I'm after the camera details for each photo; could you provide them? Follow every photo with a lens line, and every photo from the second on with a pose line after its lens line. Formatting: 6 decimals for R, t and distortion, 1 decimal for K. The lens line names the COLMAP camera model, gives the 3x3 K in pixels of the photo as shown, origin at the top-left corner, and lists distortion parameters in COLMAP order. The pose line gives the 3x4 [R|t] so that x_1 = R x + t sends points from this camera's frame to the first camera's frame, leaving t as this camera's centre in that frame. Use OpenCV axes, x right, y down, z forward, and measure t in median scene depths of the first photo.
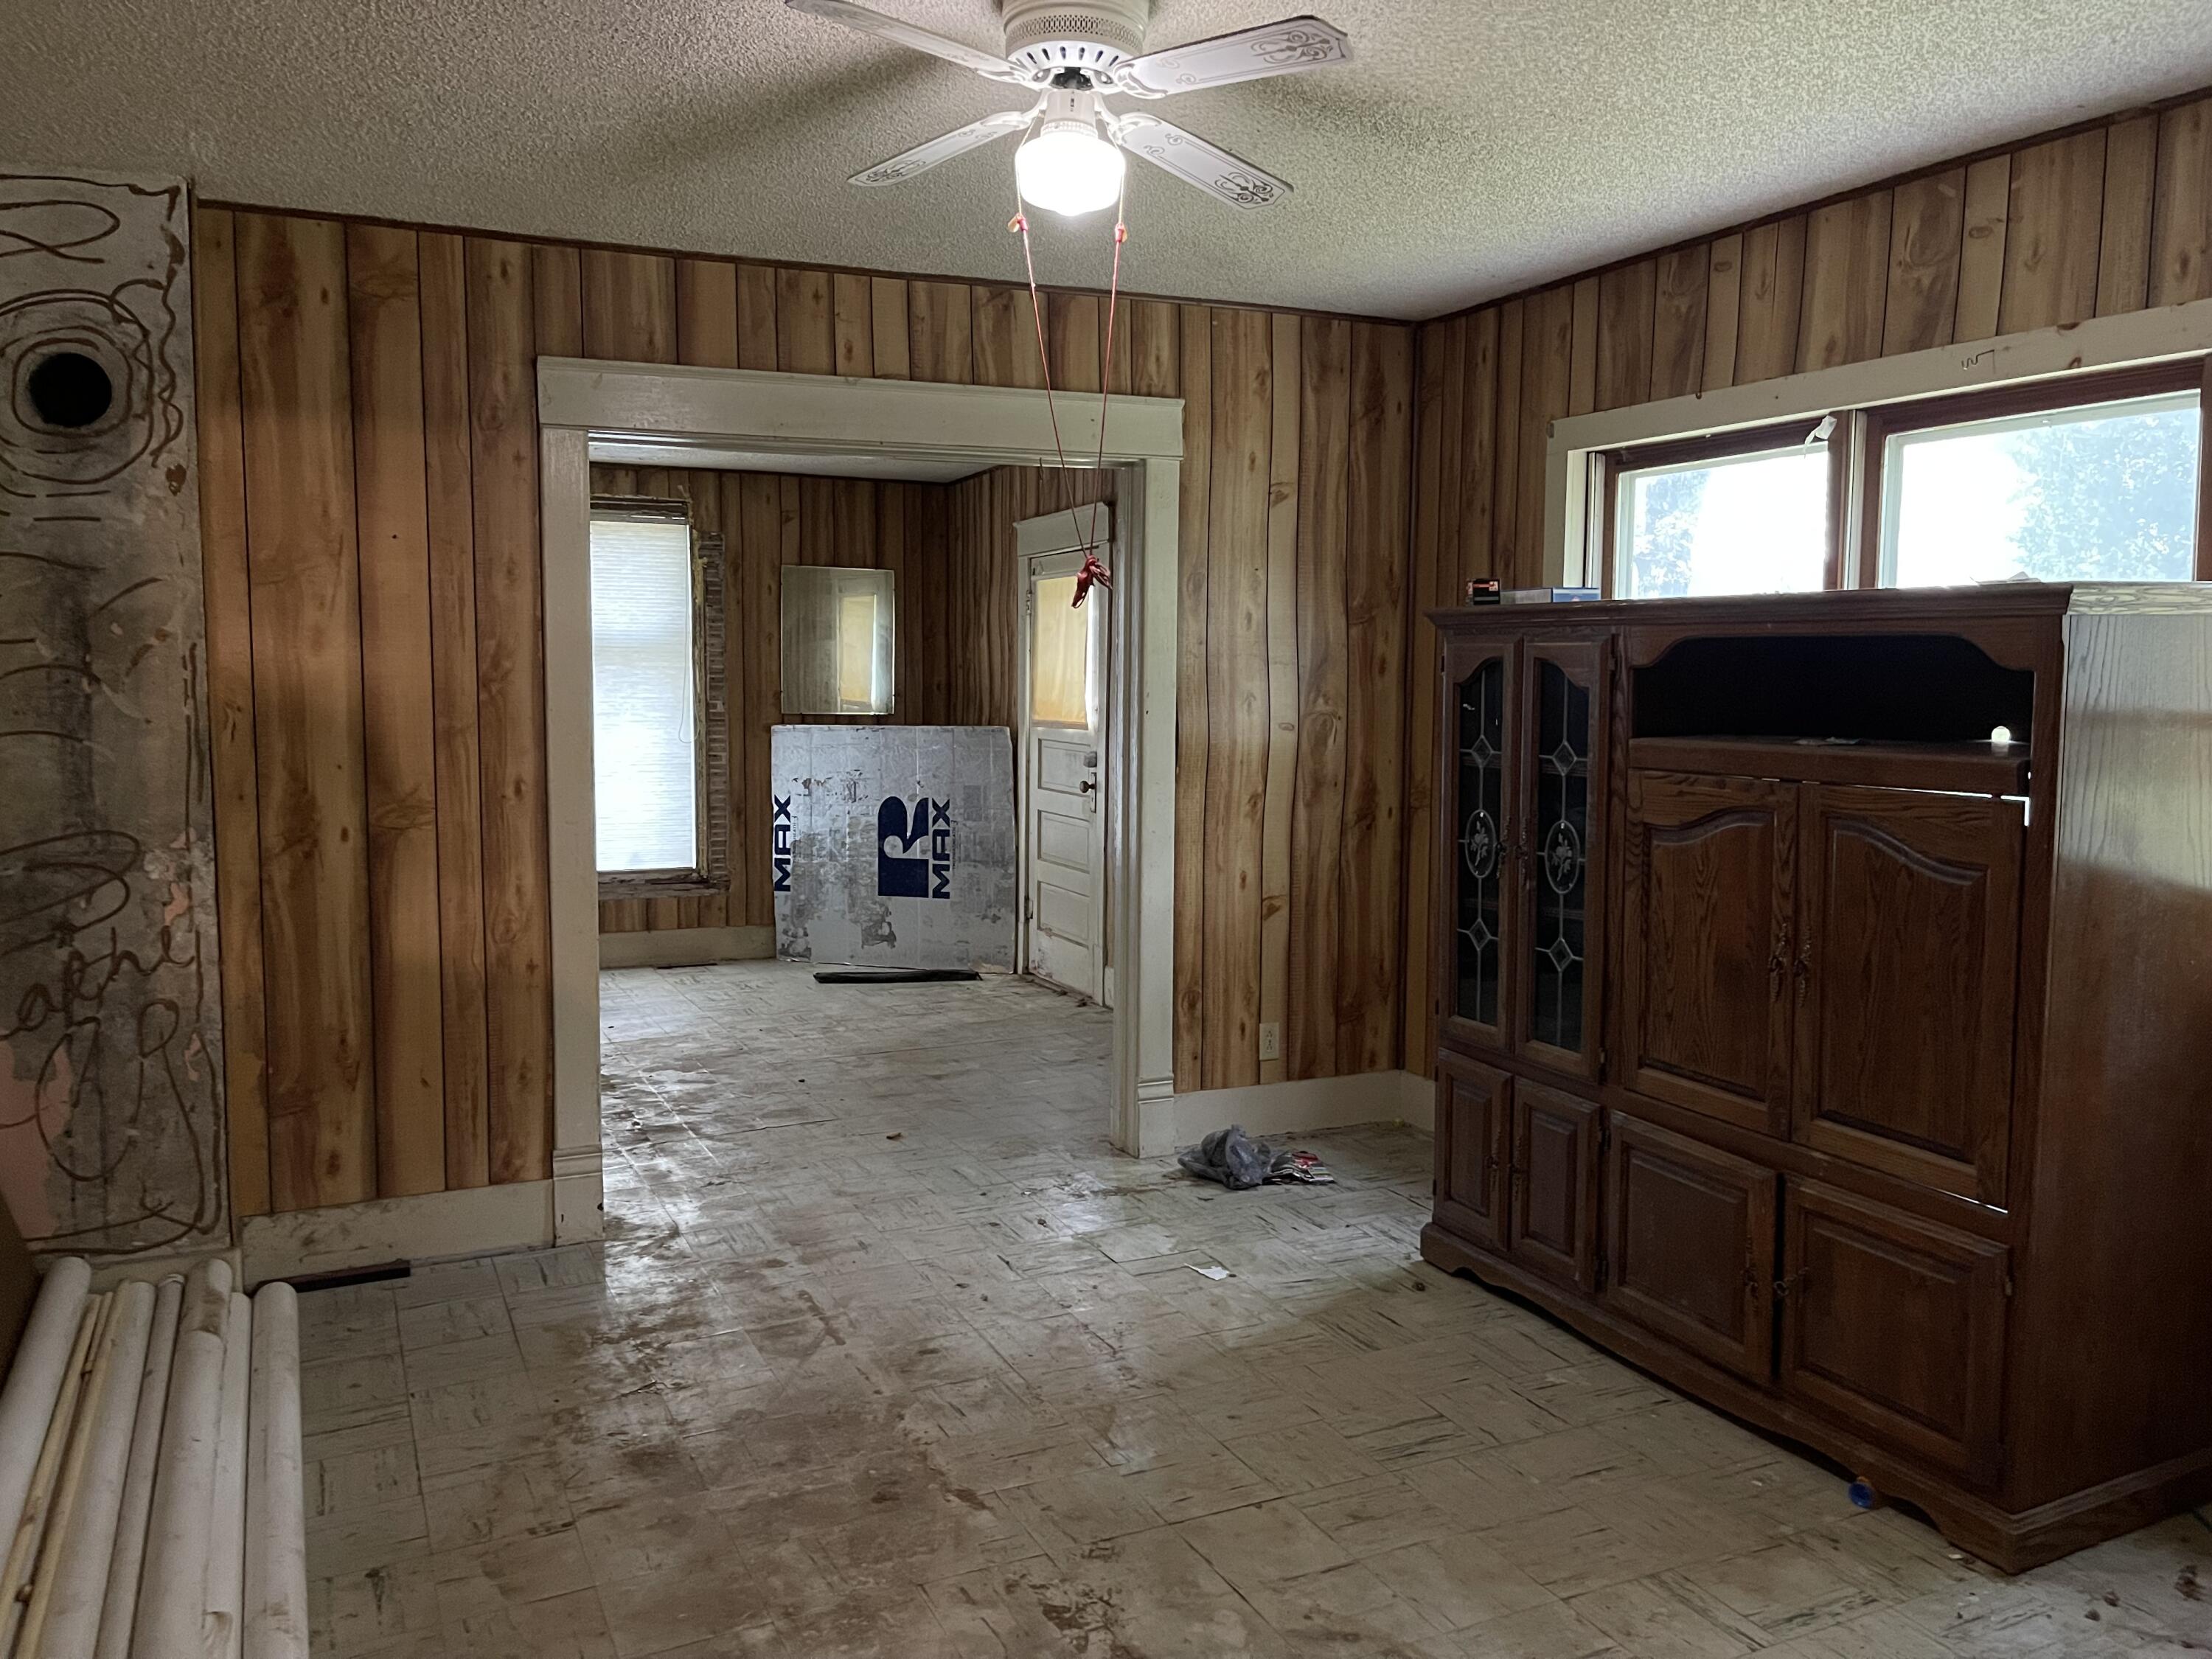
lens RADIAL K [[1681.2, 0, 1117.2], [0, 1681.2, 831.0], [0, 0, 1]] dist [0.058411, -0.083205]
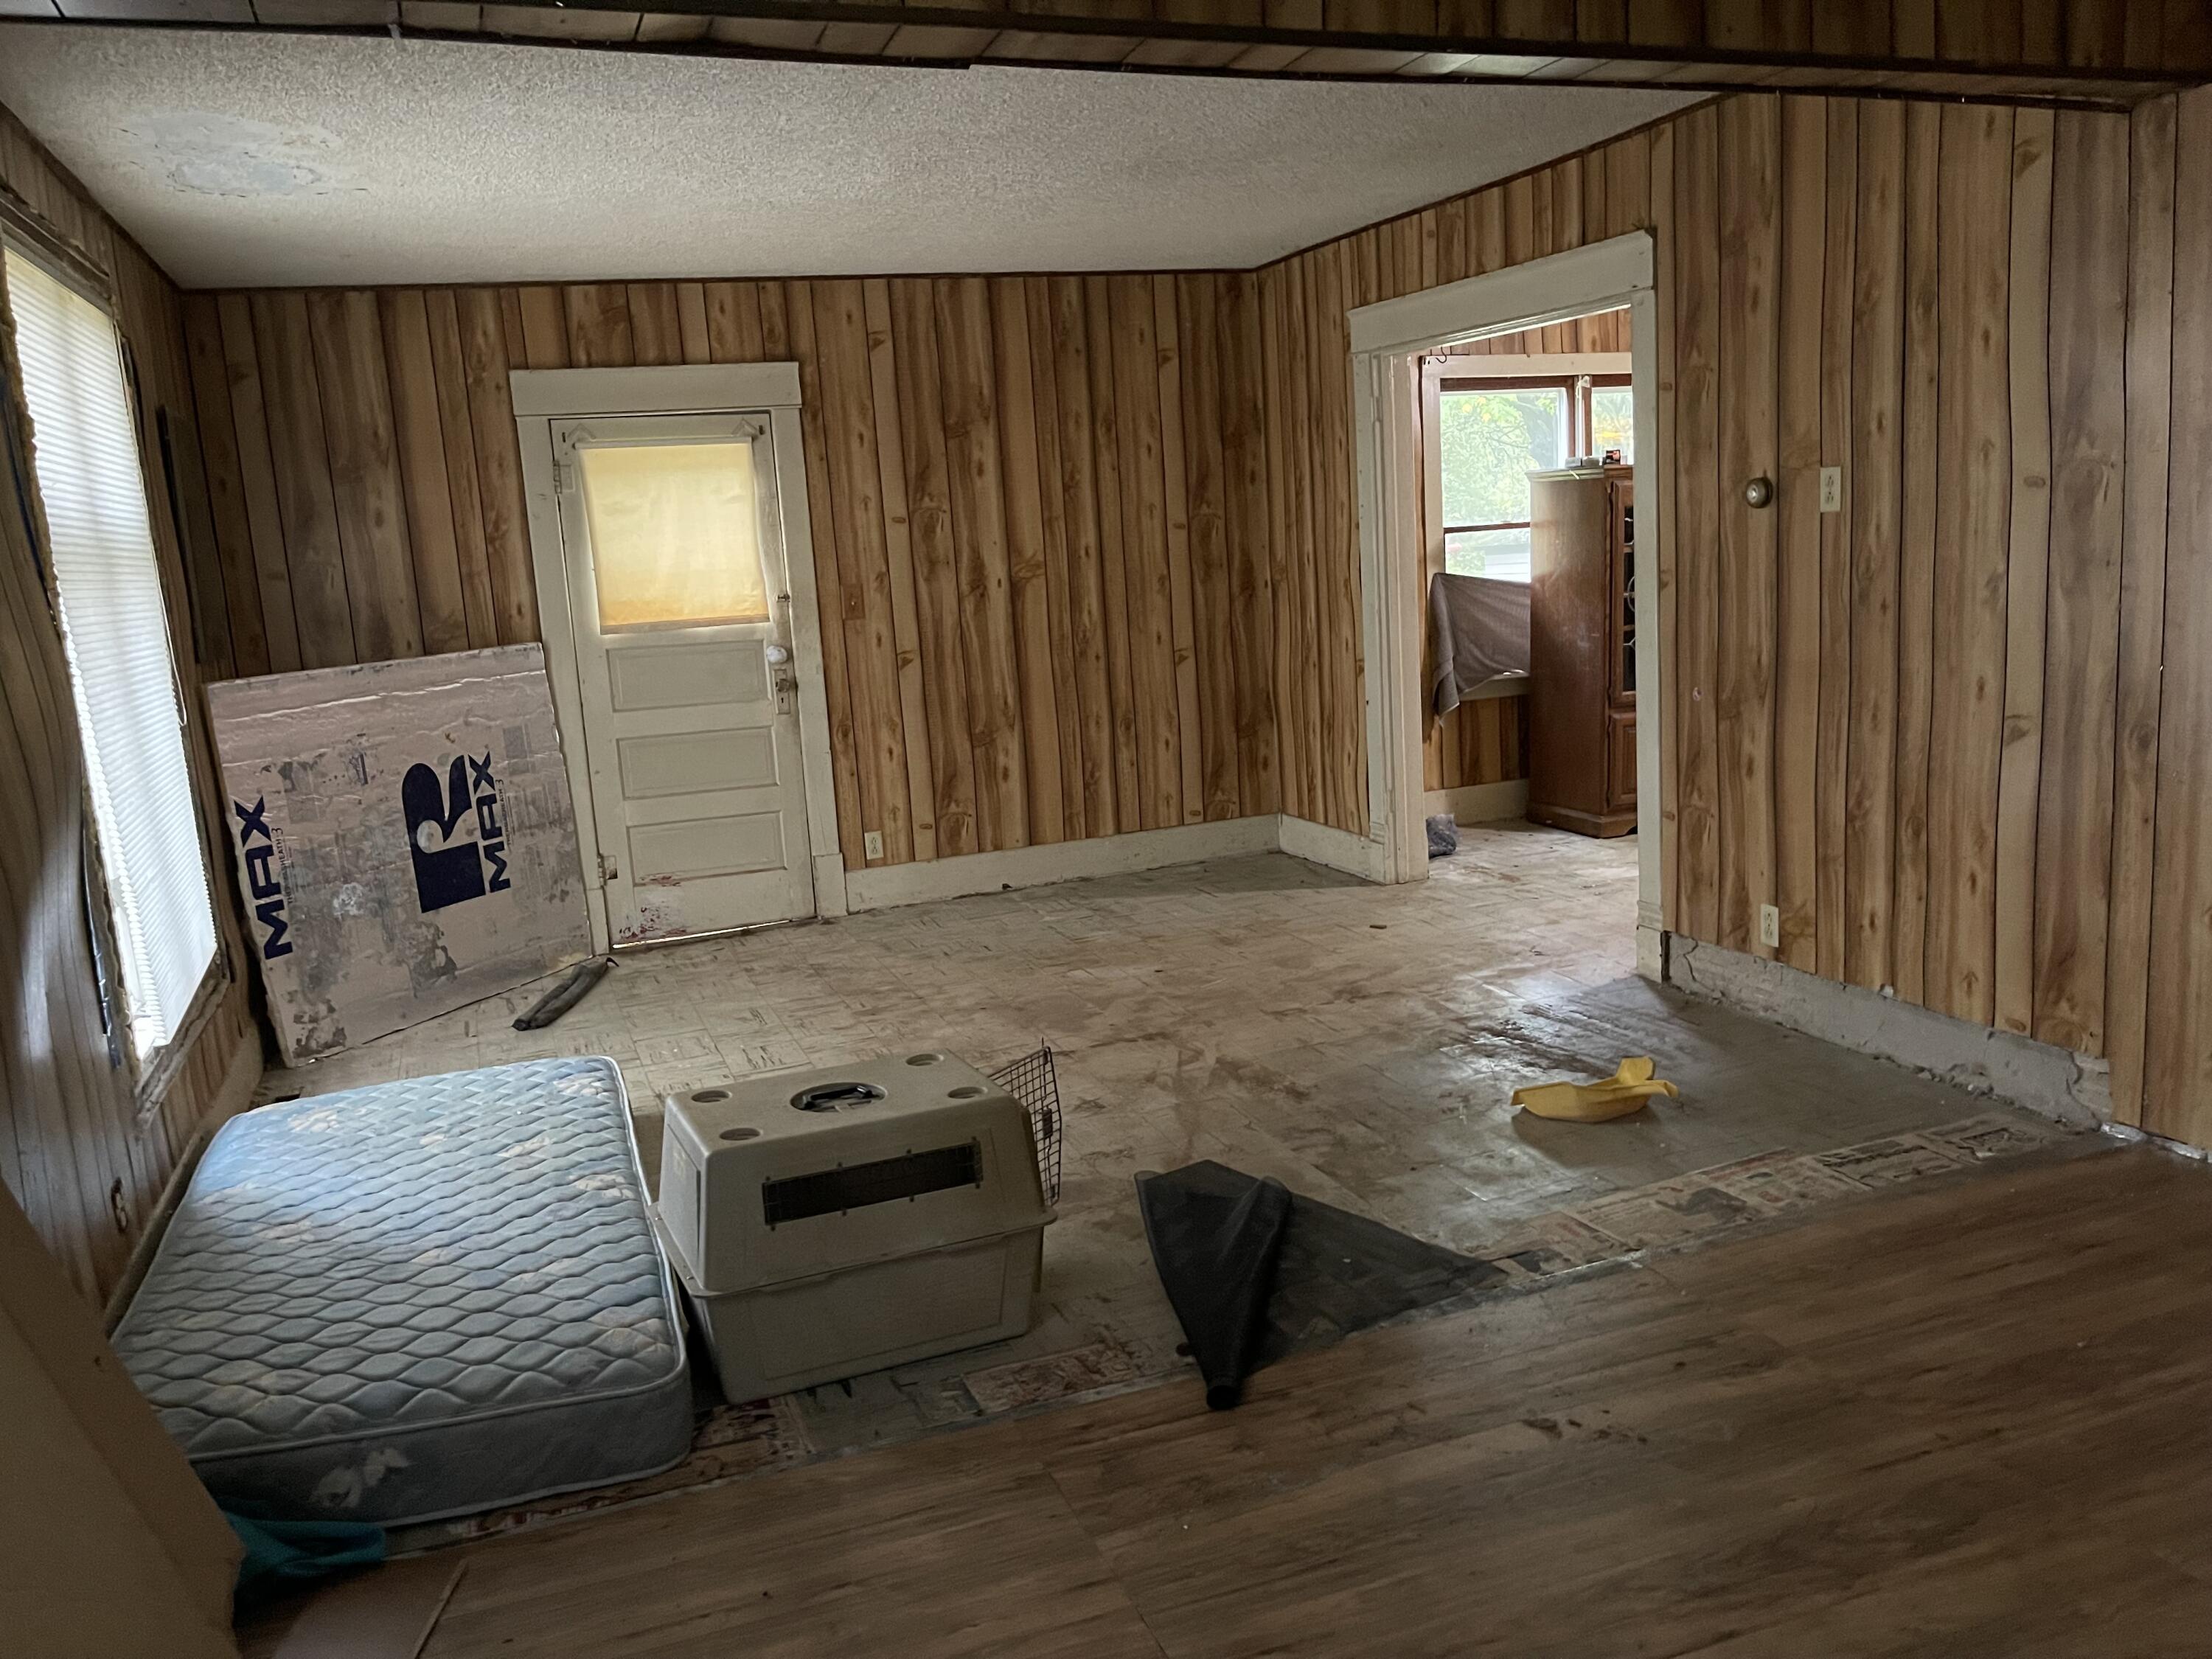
lens RADIAL K [[1681.2, 0, 1103.2], [0, 1681.2, 833.1], [0, 0, 1]] dist [0.058411, -0.083205]
pose [[0.071943, -0.180461, 0.980948, -0.792581], [0.156016, 0.973426, 0.167635, -0.065041], [-0.985131, 0.140983, 0.098186, 0.667261]]
